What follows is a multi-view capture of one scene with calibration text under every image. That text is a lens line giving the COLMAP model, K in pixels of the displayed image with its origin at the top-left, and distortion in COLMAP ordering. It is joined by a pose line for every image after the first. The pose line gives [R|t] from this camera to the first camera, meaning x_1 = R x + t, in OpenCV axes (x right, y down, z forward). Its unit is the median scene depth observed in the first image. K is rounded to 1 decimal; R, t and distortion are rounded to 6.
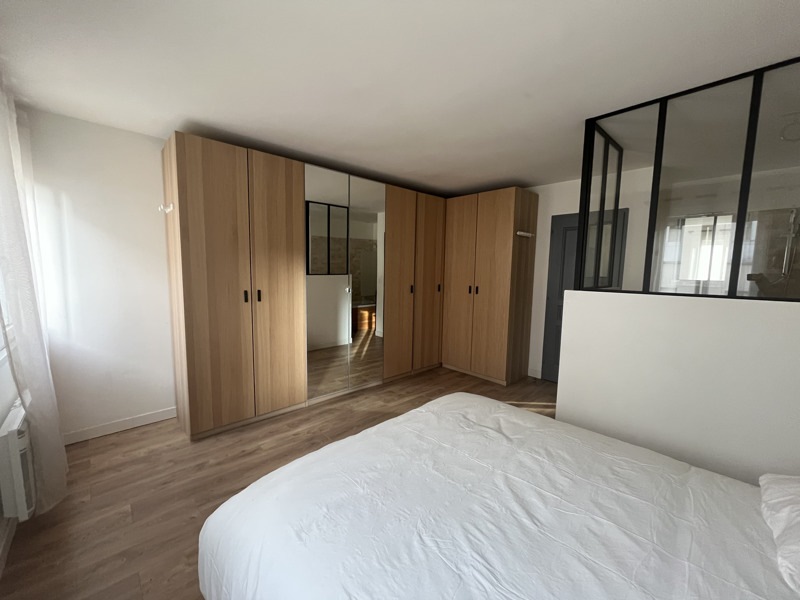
lens RADIAL K [[324.2, 0, 398.9], [0, 324.2, 300.7], [0, 0, 1]] dist [-0.000611, -0.000255]
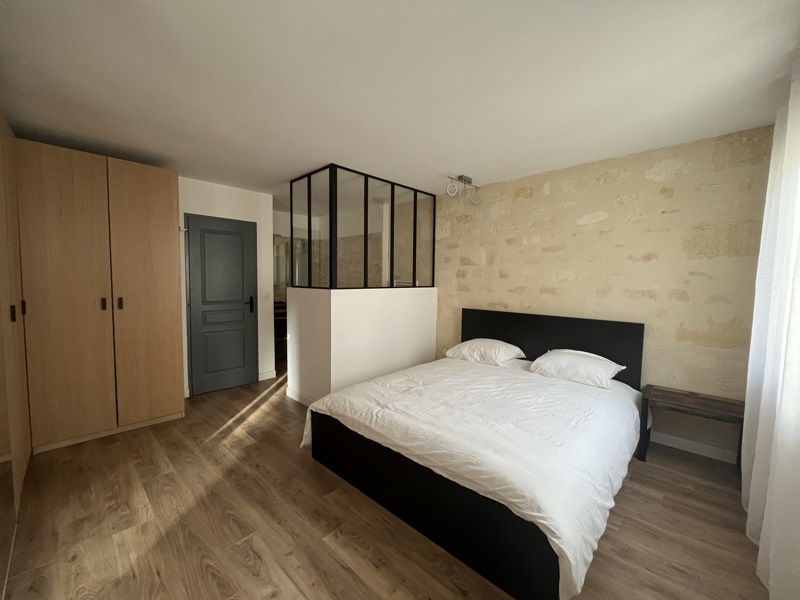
lens RADIAL K [[323.7, 0, 399.0], [0, 323.7, 301.2], [0, 0, 1]] dist [-0.001914, -0.000581]
pose [[-0.052779, -0.086573, 0.994846, -0.687219], [0.087662, 0.991987, 0.090975, -0.071414], [-0.994751, 0.092011, -0.044767, 0.690786]]
